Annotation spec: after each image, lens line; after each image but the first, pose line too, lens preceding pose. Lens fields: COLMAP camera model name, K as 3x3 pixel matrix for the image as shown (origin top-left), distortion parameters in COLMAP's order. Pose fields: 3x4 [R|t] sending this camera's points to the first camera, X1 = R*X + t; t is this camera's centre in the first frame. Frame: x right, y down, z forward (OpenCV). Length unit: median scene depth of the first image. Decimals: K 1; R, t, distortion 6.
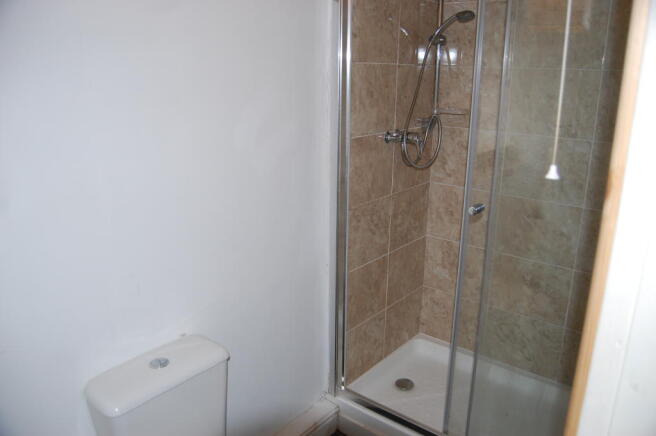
lens RADIAL K [[505.5, 0, 328.0], [0, 505.5, 218.0], [0, 0, 1]] dist [-0.099884, 0.000364]
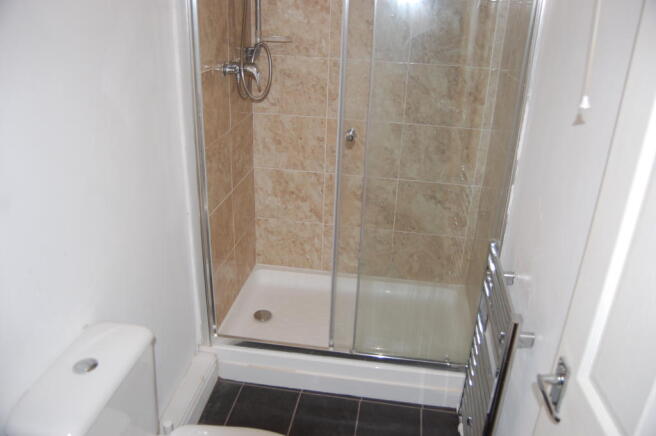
lens RADIAL K [[505.5, 0, 328.0], [0, 505.5, 218.0], [0, 0, 1]] dist [-0.099884, 0.000364]
pose [[0.853290, -0.188287, 0.486254, -0.194684], [0.118450, 0.978143, 0.170897, -0.021909], [-0.507804, -0.088228, 0.856943, 0.067719]]
